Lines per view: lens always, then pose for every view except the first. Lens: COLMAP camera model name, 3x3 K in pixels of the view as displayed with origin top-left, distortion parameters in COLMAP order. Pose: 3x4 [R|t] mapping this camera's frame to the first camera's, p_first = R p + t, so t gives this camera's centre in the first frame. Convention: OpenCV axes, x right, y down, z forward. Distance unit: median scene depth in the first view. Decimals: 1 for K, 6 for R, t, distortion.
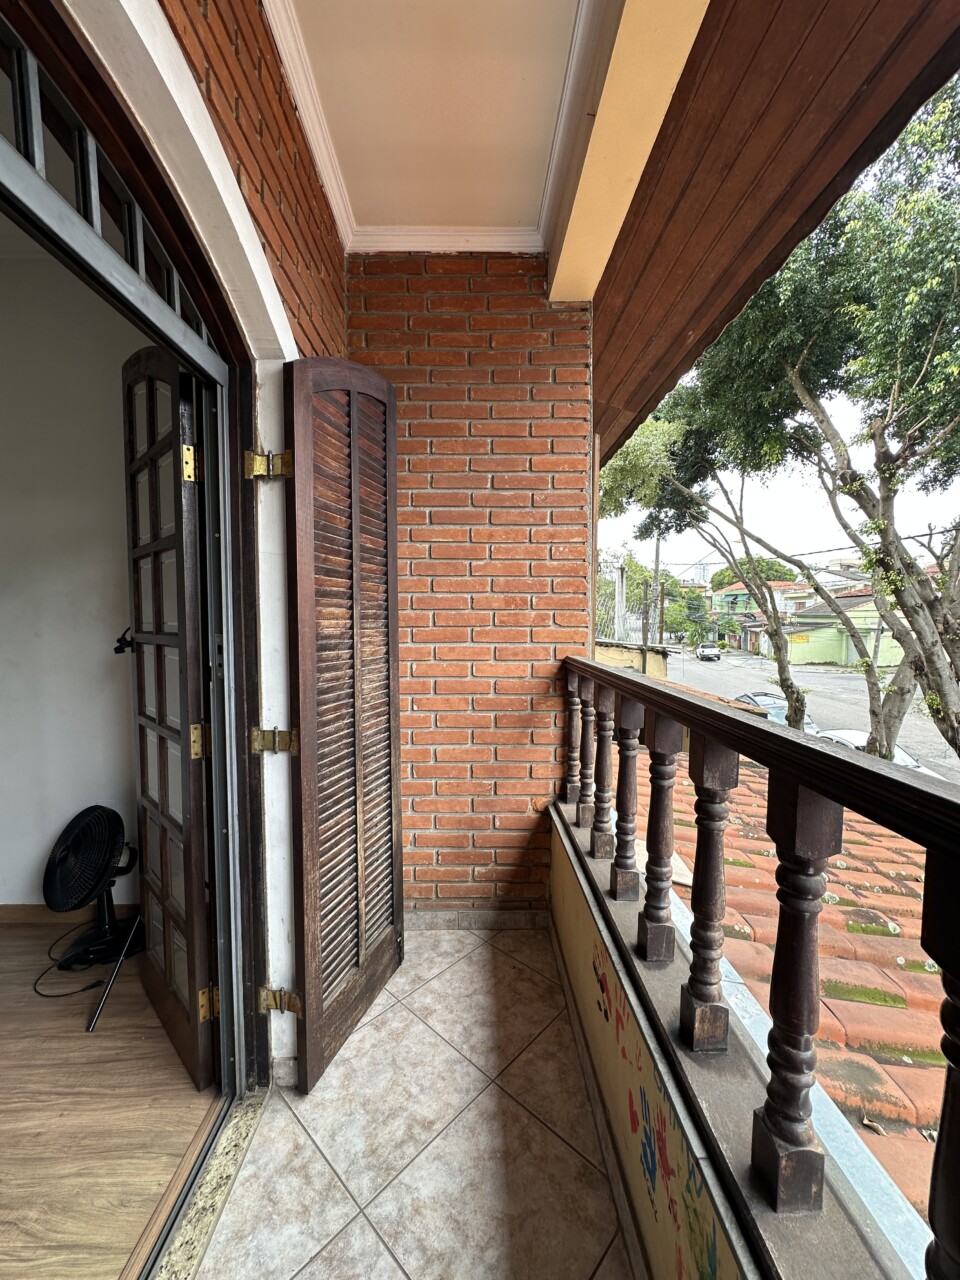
lens RADIAL K [[510.9, 0, 480.0], [0, 510.9, 640.0], [0, 0, 1]] dist [-0.002496, -0.000119]
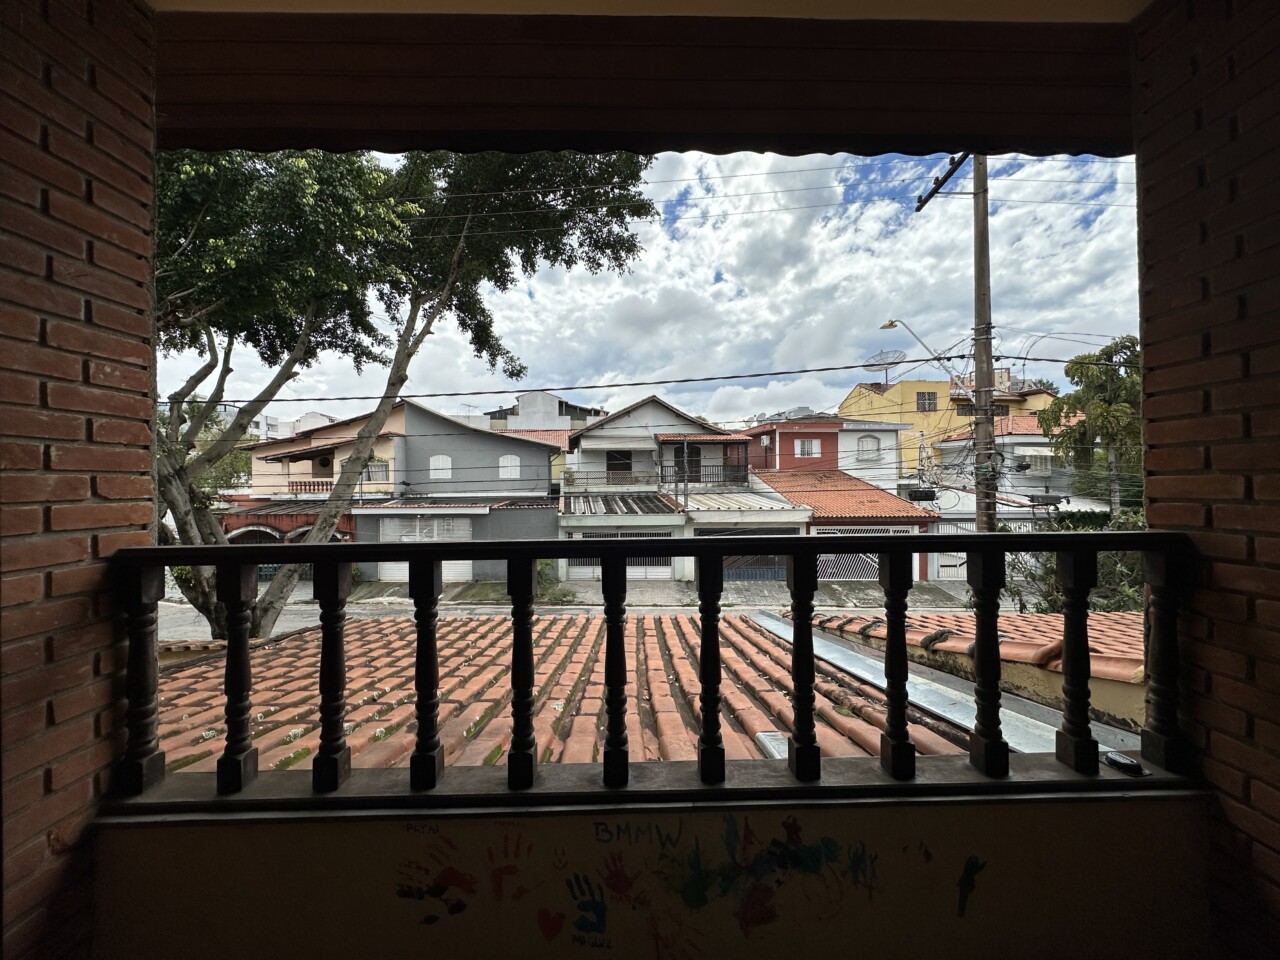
lens RADIAL K [[510.9, 0, 640.6], [0, 510.9, 478.2], [0, 0, 1]] dist [-0.002496, -0.000119]
pose [[0.002363, 0.005196, 0.999984, -0.423419], [0.058984, 0.998245, -0.005326, -0.012763], [-0.998256, 0.058995, 0.002053, 0.384540]]
